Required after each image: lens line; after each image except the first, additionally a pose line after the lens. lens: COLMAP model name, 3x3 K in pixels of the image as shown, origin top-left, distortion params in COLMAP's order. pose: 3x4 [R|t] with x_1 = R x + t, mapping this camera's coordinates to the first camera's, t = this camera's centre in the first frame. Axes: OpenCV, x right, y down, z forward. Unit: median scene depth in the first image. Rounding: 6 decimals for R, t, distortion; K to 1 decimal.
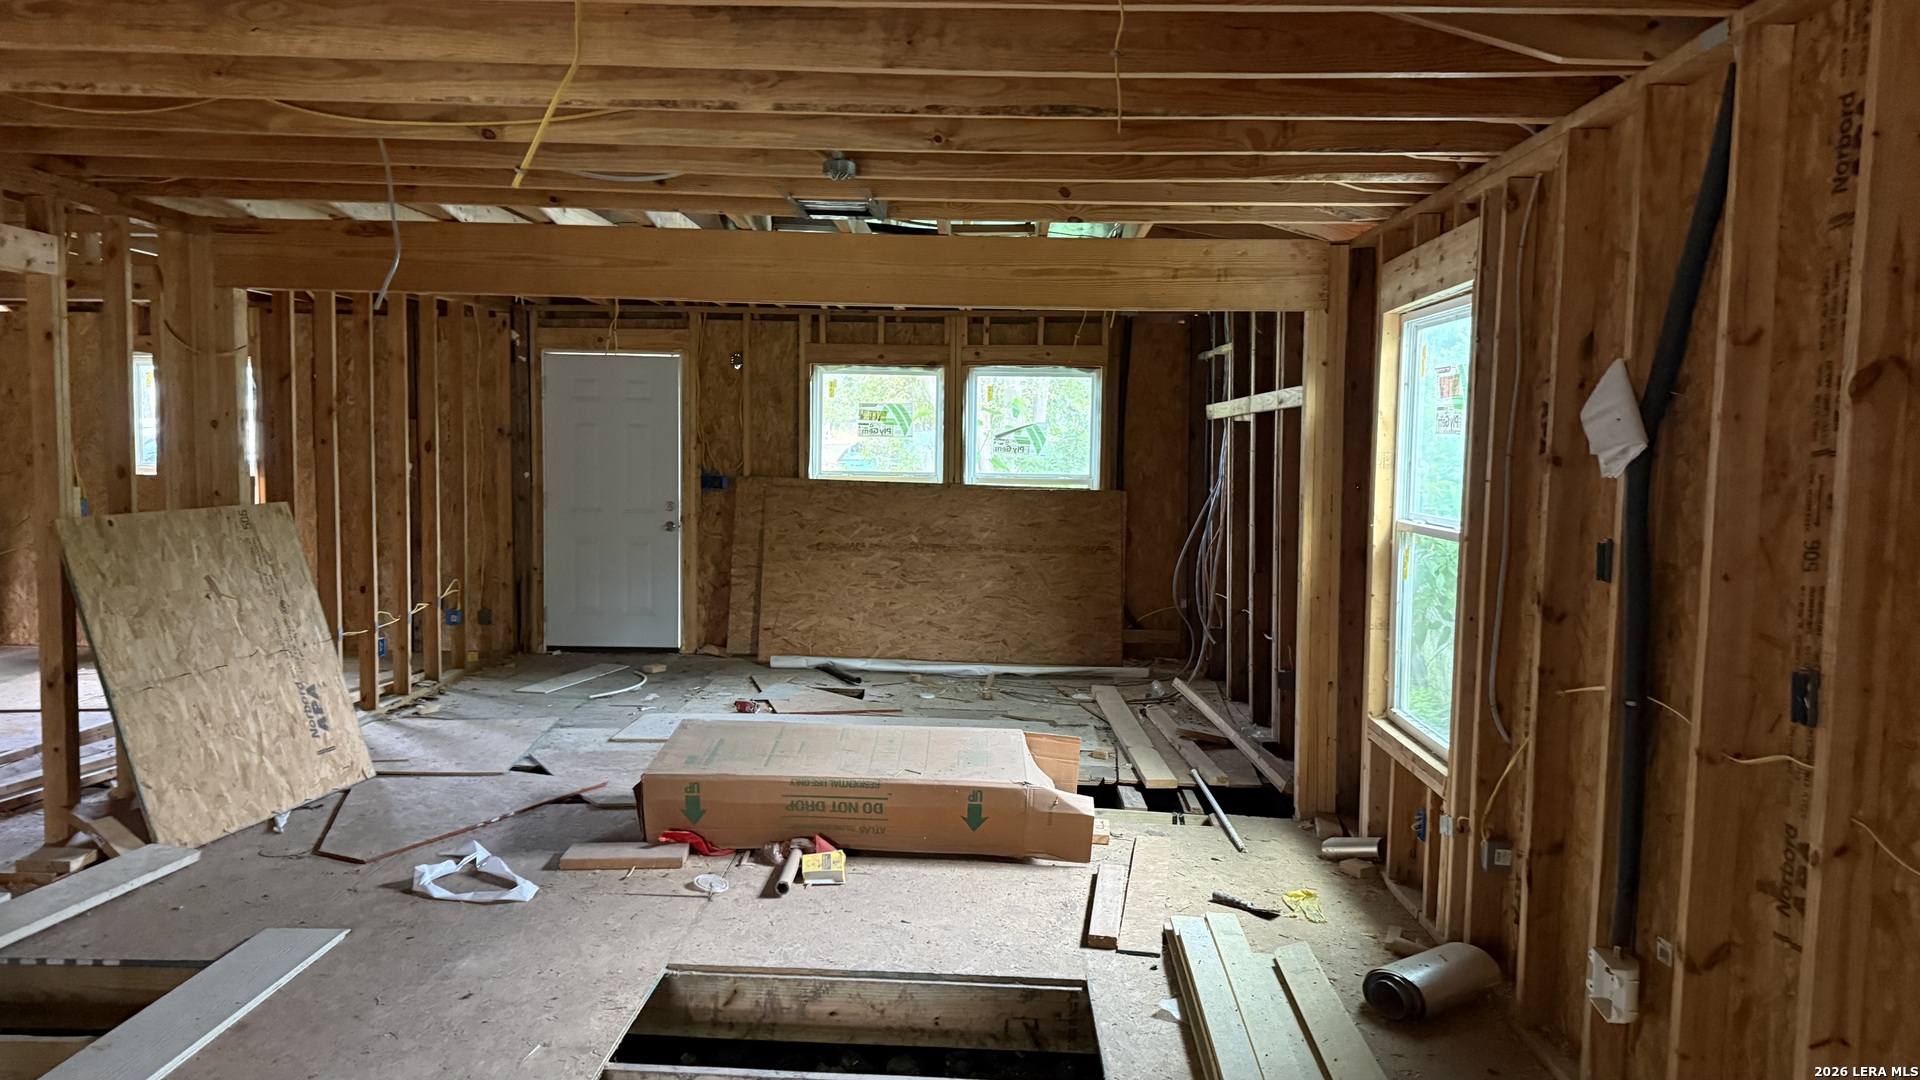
lens RADIAL K [[1334.5, 0, 970.5], [0, 1334.5, 553.3], [0, 0, 1]] dist [0.077107, -0.093194]
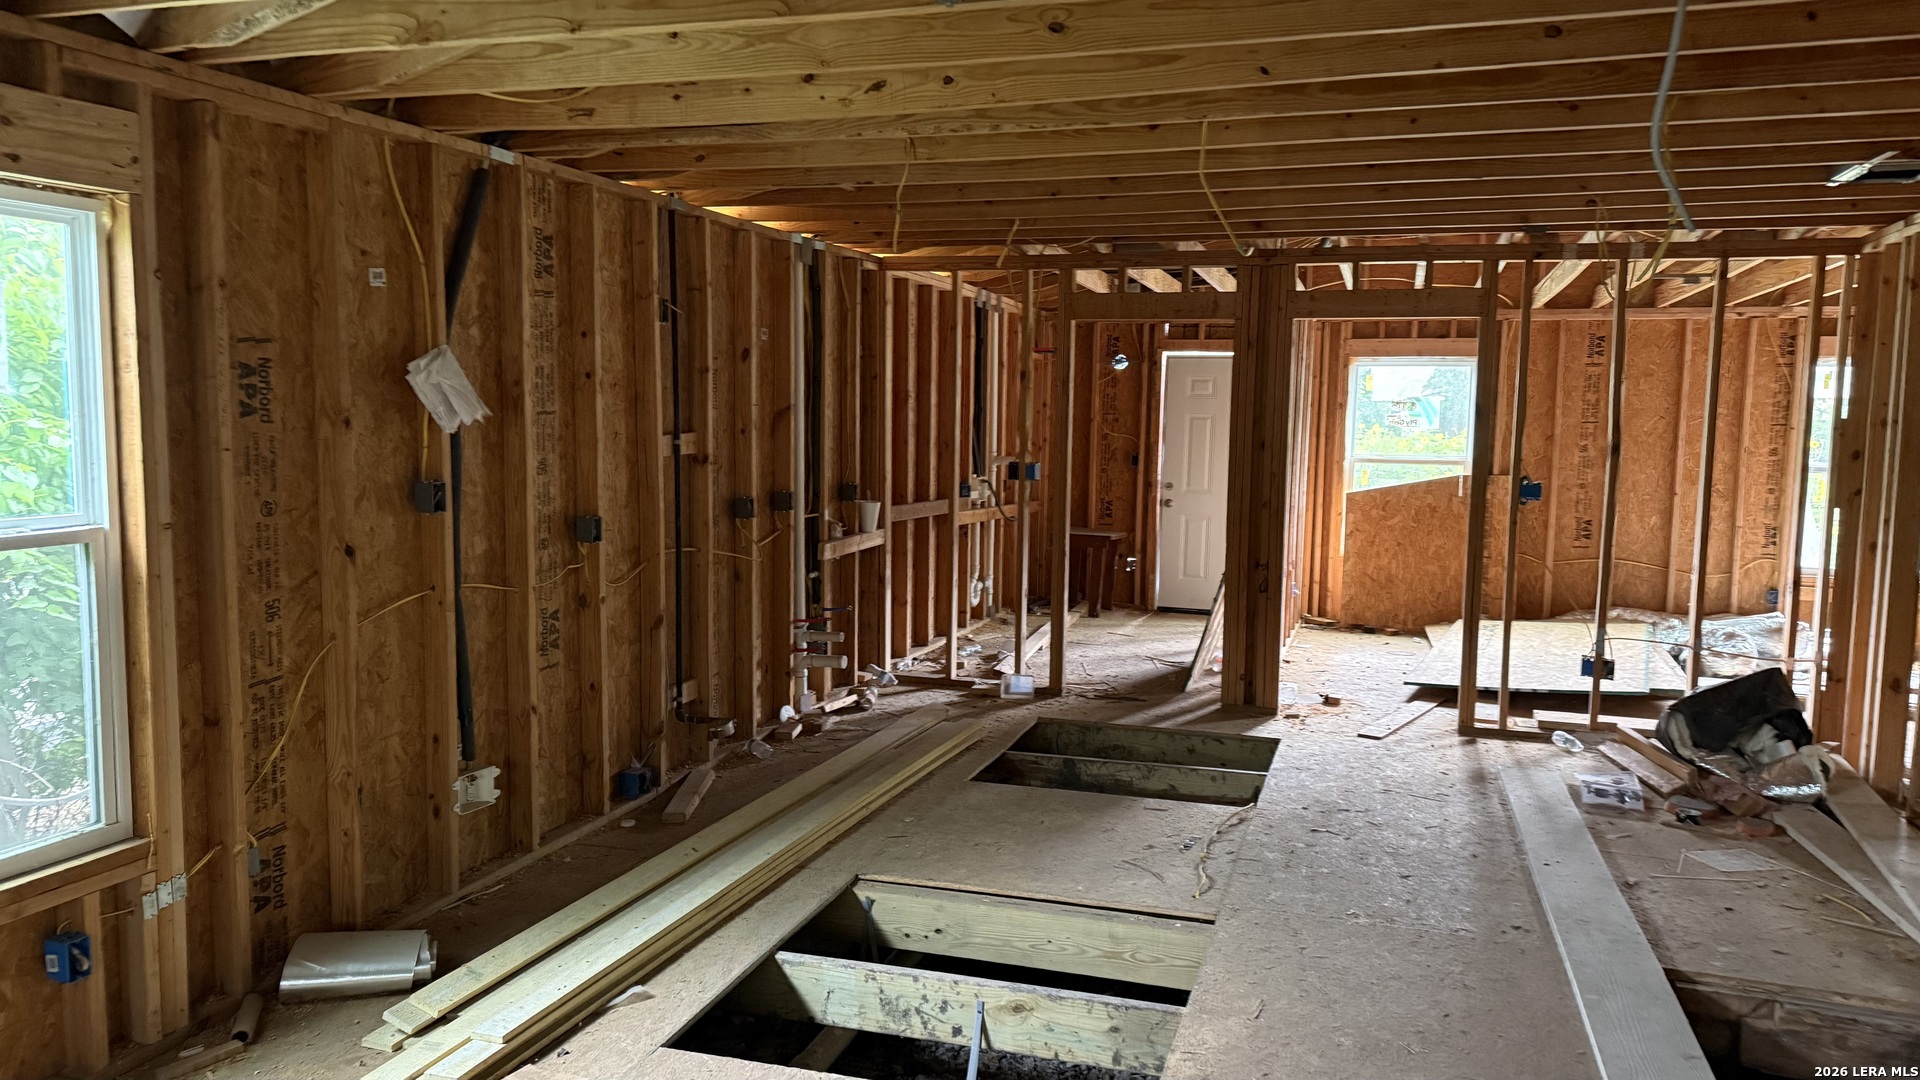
lens RADIAL K [[1334.5, 0, 960.5], [0, 1334.5, 534.3], [0, 0, 1]] dist [0.077107, -0.093194]
pose [[-0.955753, -0.057674, 0.288461, -0.259735], [-0.005531, 0.983942, 0.178401, -0.126710], [-0.294118, 0.168912, -0.940725, 1.351885]]
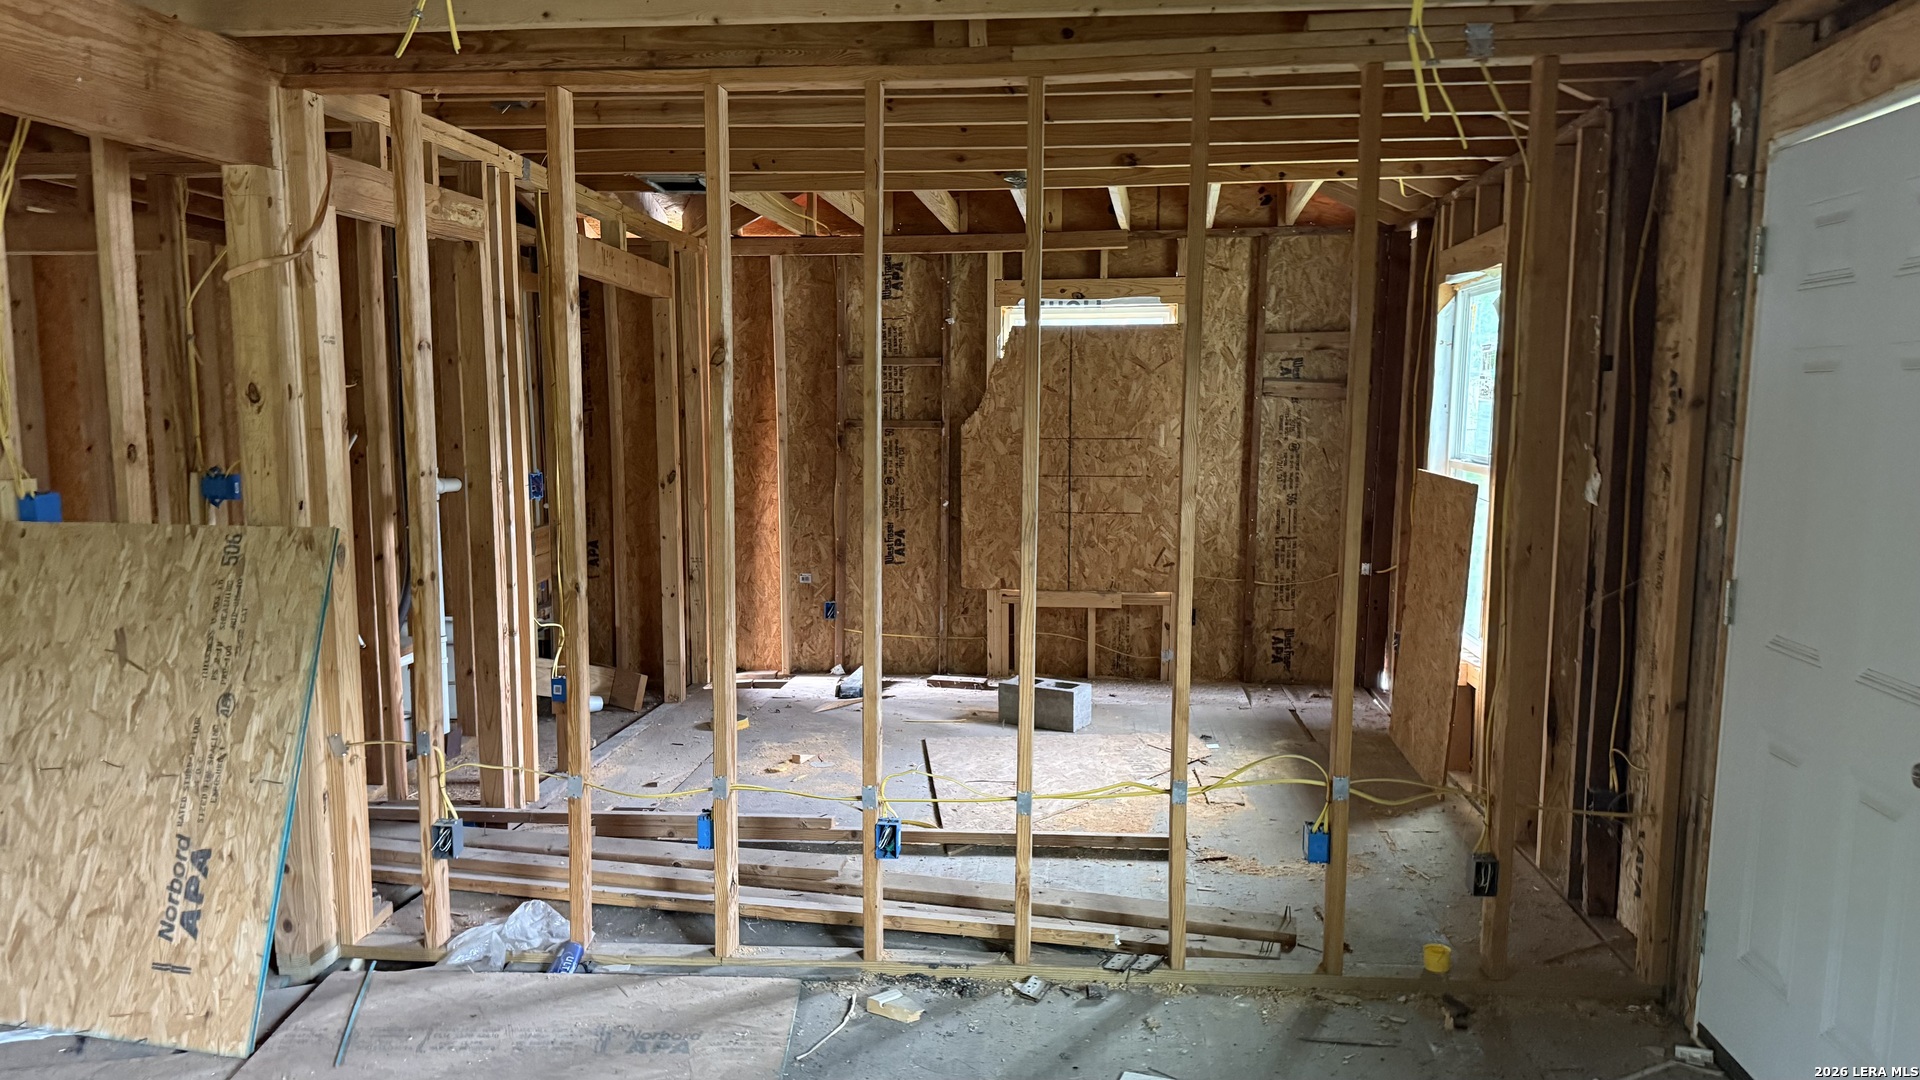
lens RADIAL K [[1334.5, 0, 962.2], [0, 1334.5, 549.5], [0, 0, 1]] dist [0.077107, -0.093194]
pose [[-0.072474, 0.103382, -0.991998, 0.052697], [-0.085240, 0.990332, 0.109436, -0.138563], [0.993721, 0.092489, -0.062961, 1.577518]]
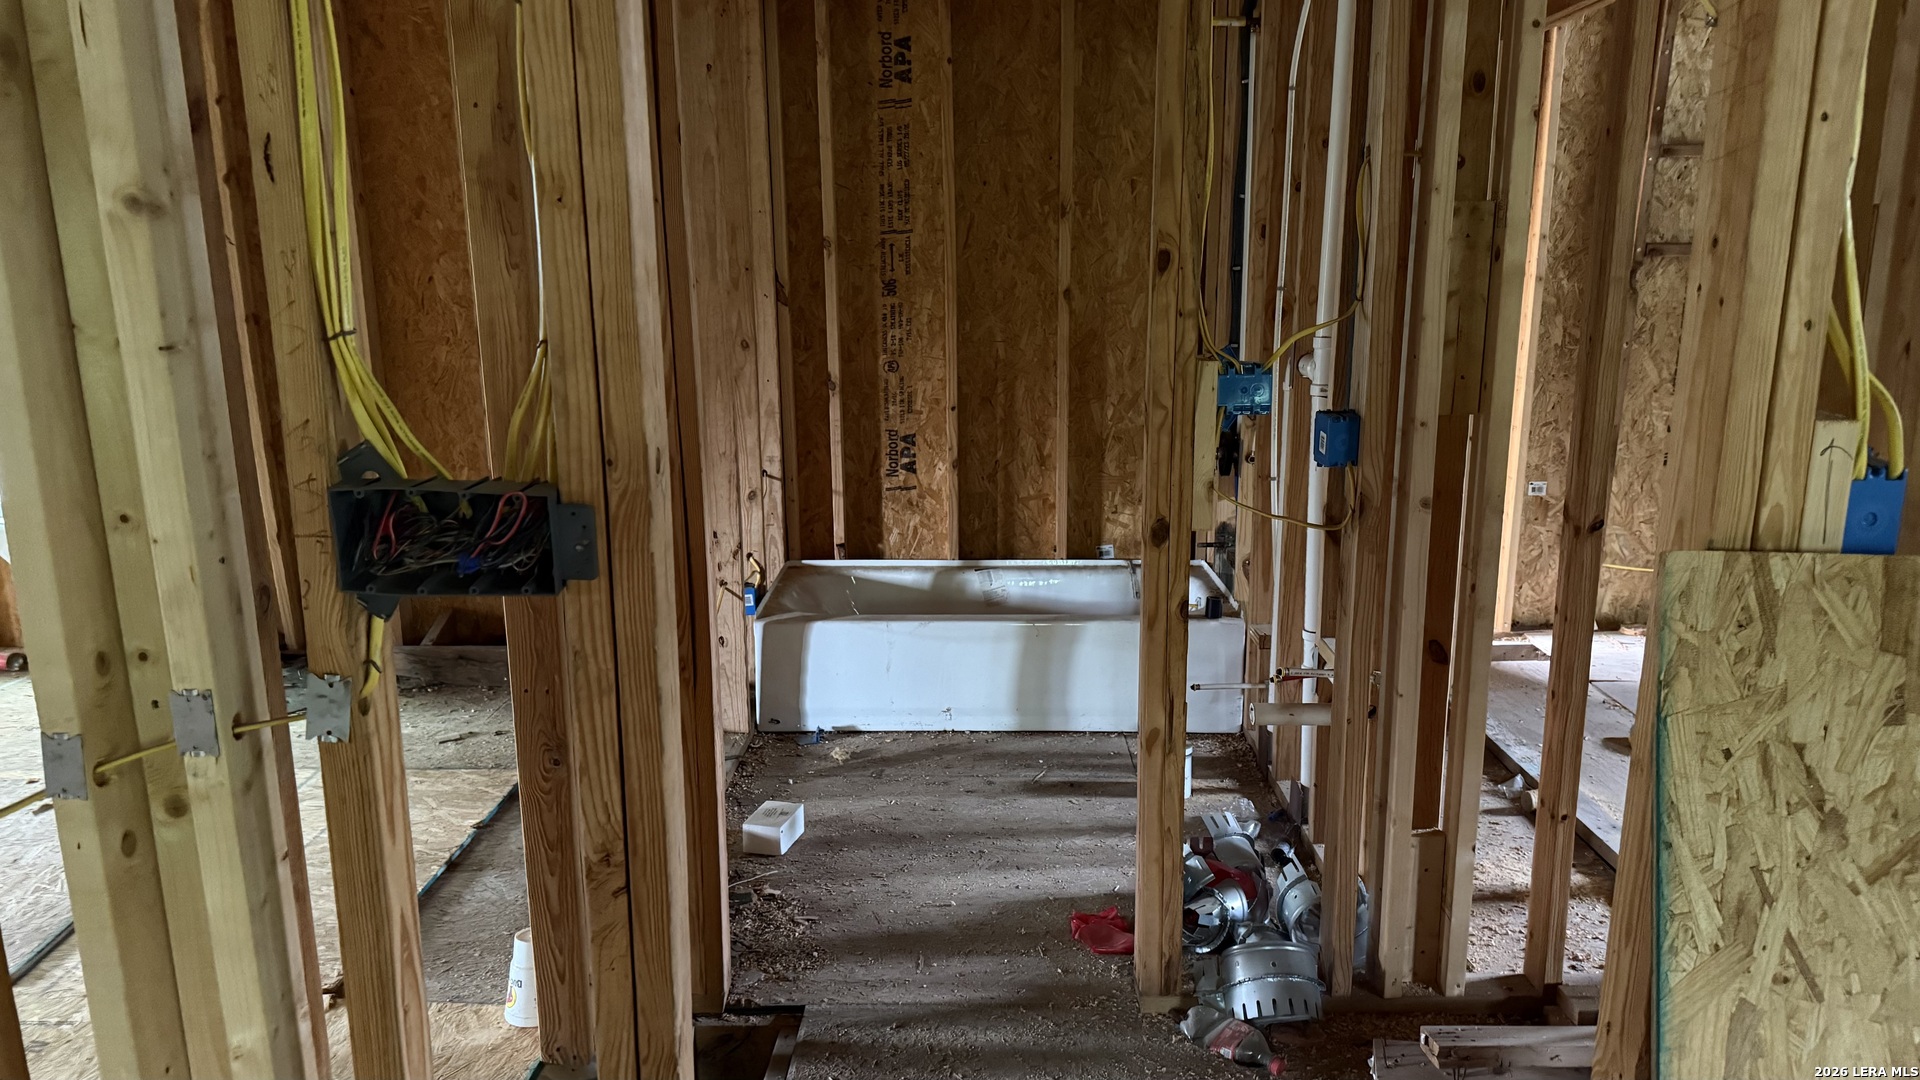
lens RADIAL K [[1334.5, 0, 955.2], [0, 1334.5, 552.9], [0, 0, 1]] dist [0.077107, -0.093194]
pose [[-0.003762, 0.216375, -0.976303, -0.426095], [-0.071083, 0.973782, 0.216090, -0.066223], [0.997463, 0.070212, 0.011718, 0.846758]]
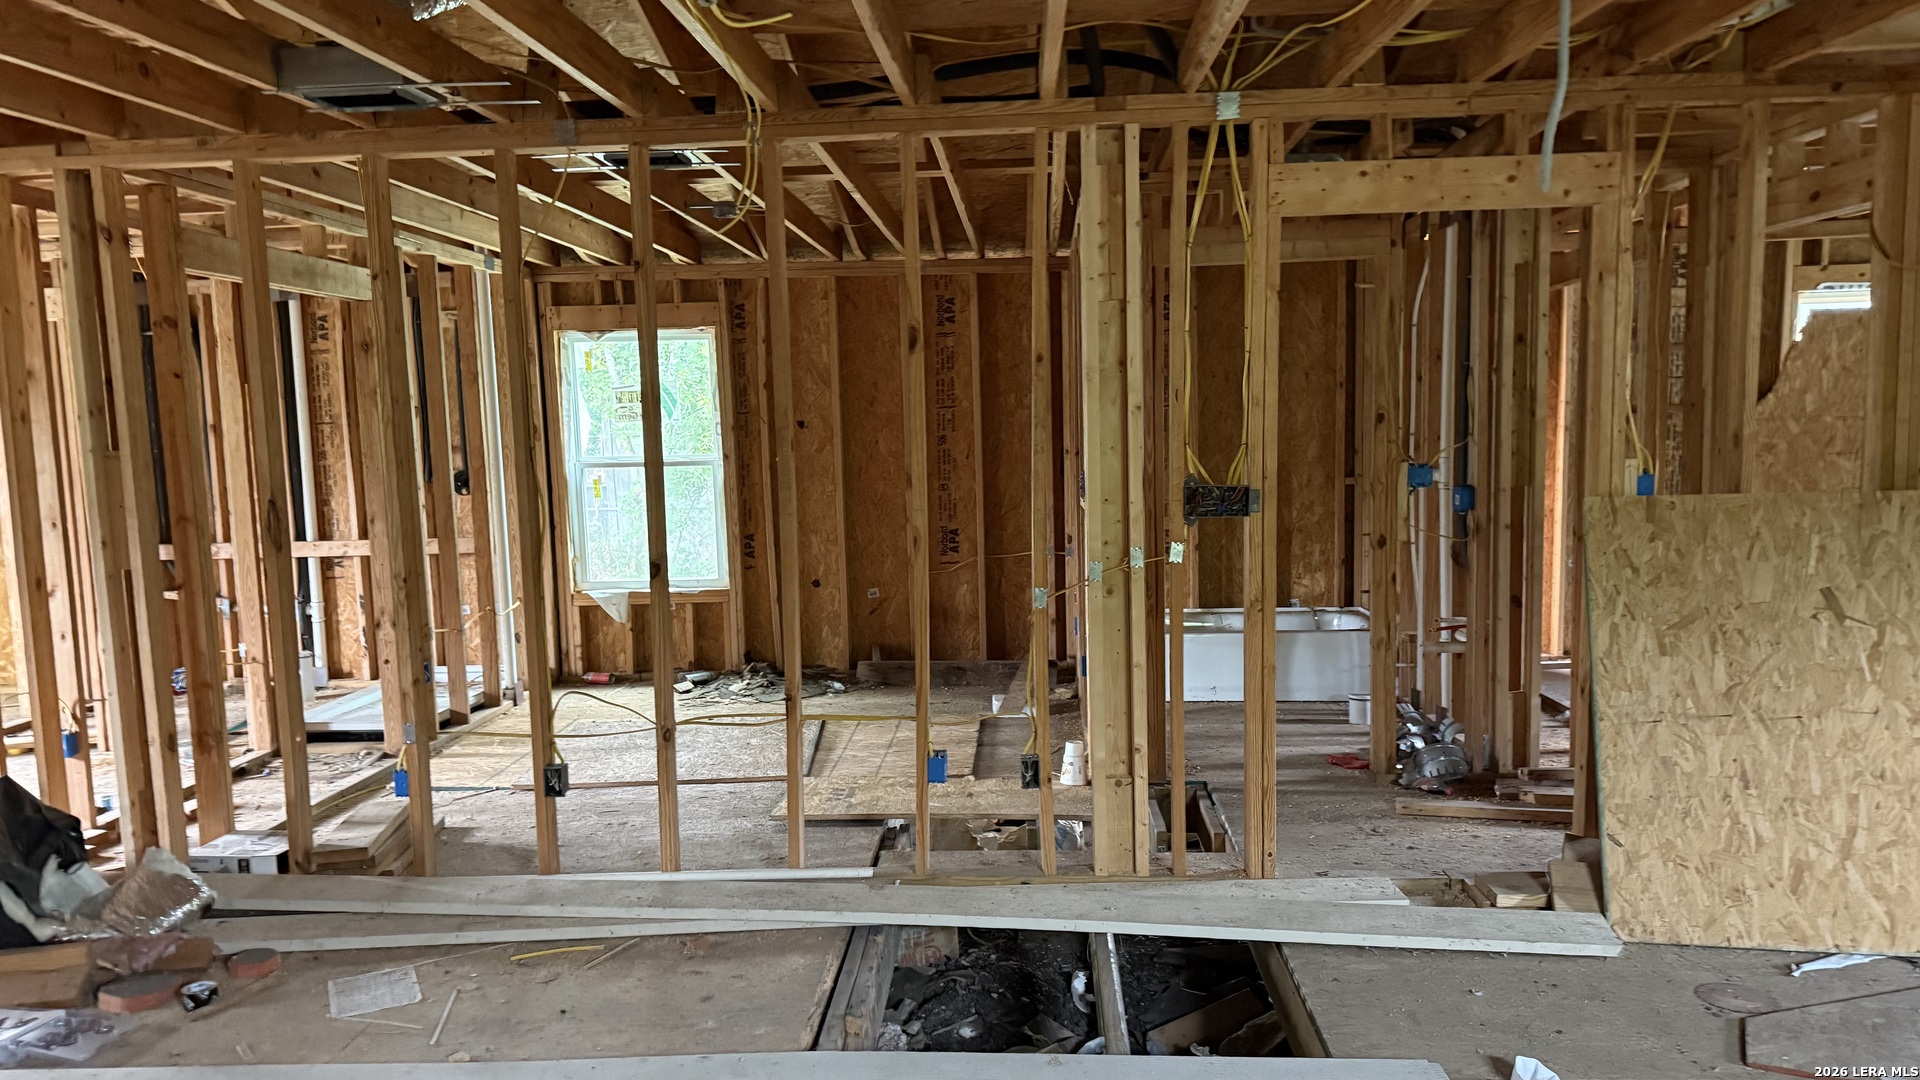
lens RADIAL K [[1334.5, 0, 952.2], [0, 1334.5, 551.2], [0, 0, 1]] dist [0.077107, -0.093194]
pose [[-0.044707, 0.096228, -0.994355, 0.173055], [-0.055988, 0.993544, 0.098667, -0.051068], [0.997430, 0.060083, -0.039030, 0.626950]]
